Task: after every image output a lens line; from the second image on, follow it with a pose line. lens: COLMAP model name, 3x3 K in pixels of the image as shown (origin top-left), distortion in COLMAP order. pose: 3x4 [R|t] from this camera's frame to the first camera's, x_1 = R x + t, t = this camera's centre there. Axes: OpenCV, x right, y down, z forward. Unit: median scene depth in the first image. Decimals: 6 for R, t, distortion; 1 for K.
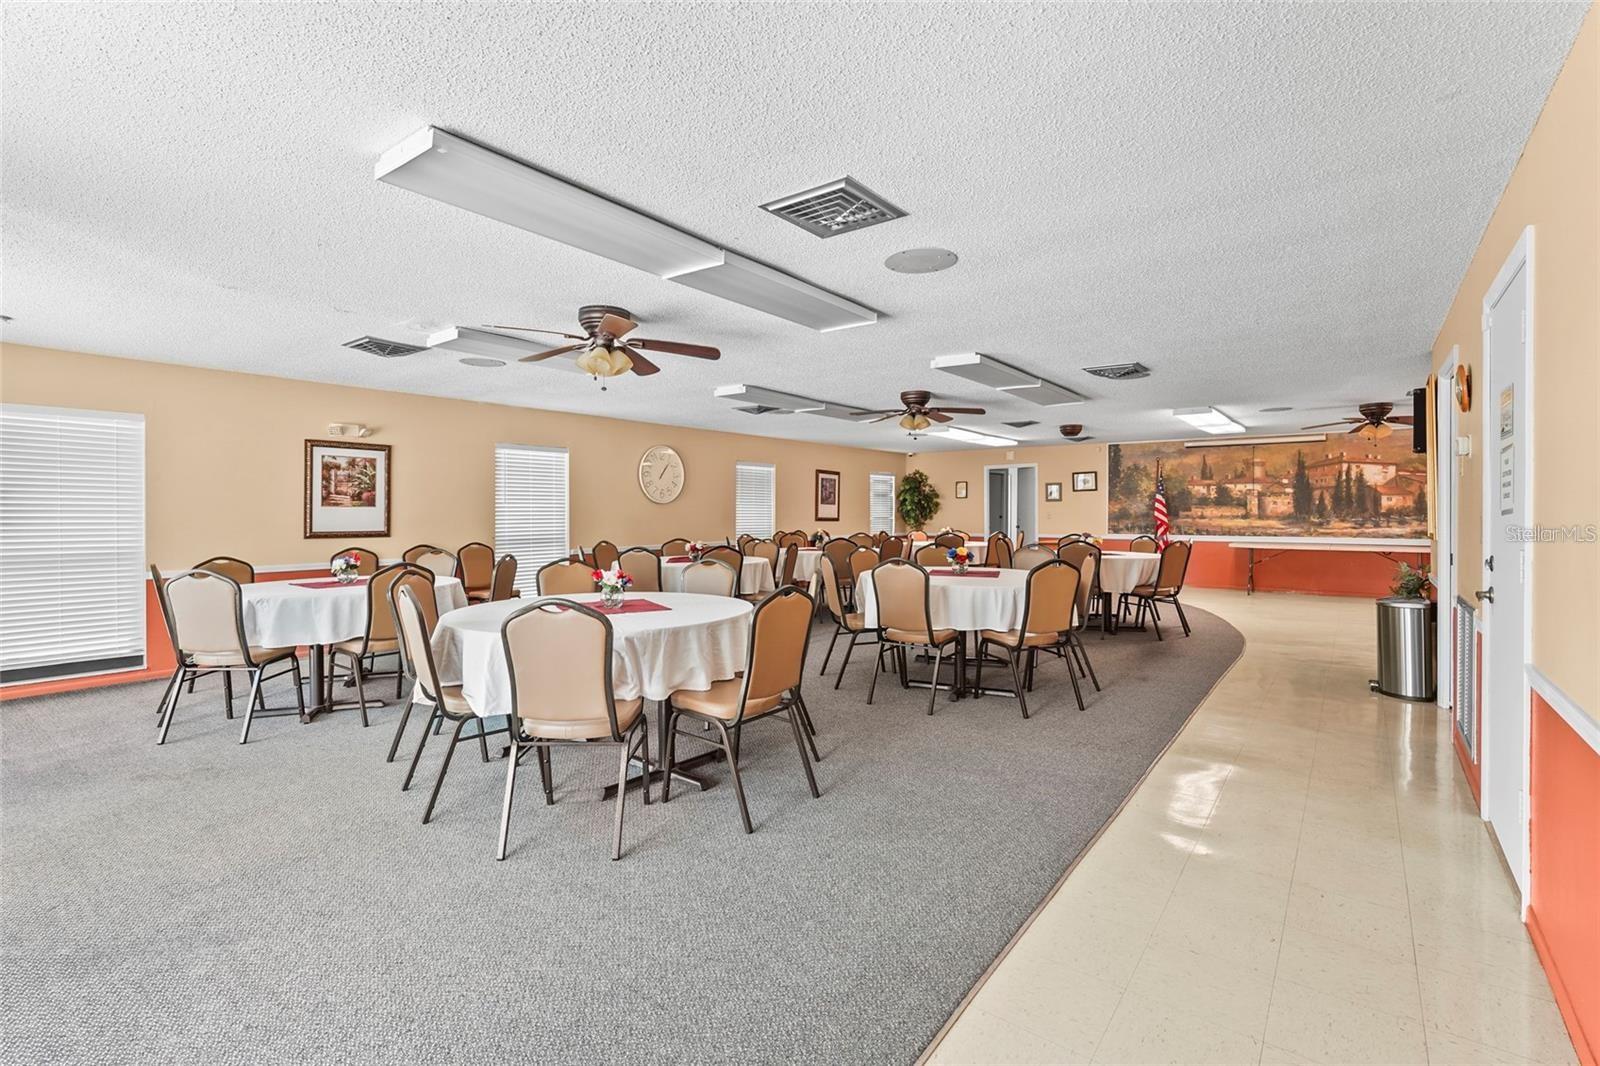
lens RADIAL K [[727.7, 0, 797.9], [0, 727.7, 526.7], [0, 0, 1]] dist [0.002592, 0.000055]
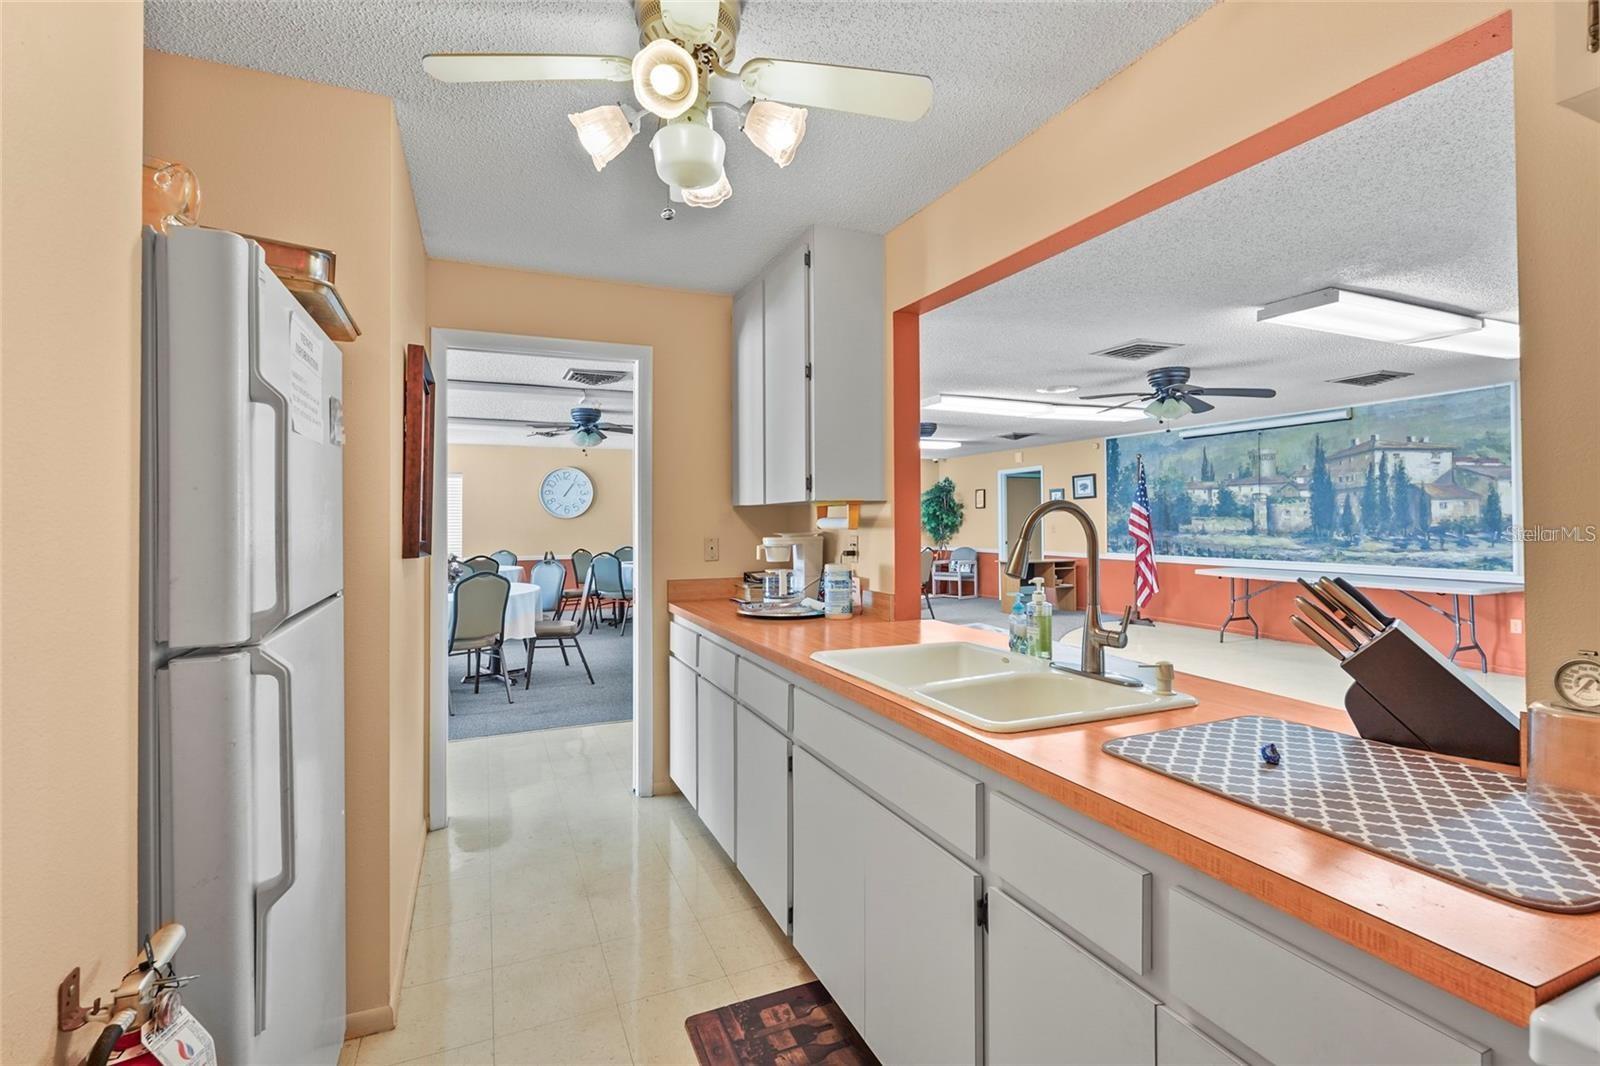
lens RADIAL K [[727.7, 0, 802.1], [0, 727.7, 523.4], [0, 0, 1]] dist [0.002592, 0.000055]
pose [[0.881237, -0.012015, -0.472523, 0.572640], [0.009386, 0.999925, -0.007921, -0.021002], [0.472582, 0.002546, 0.881283, 0.171814]]
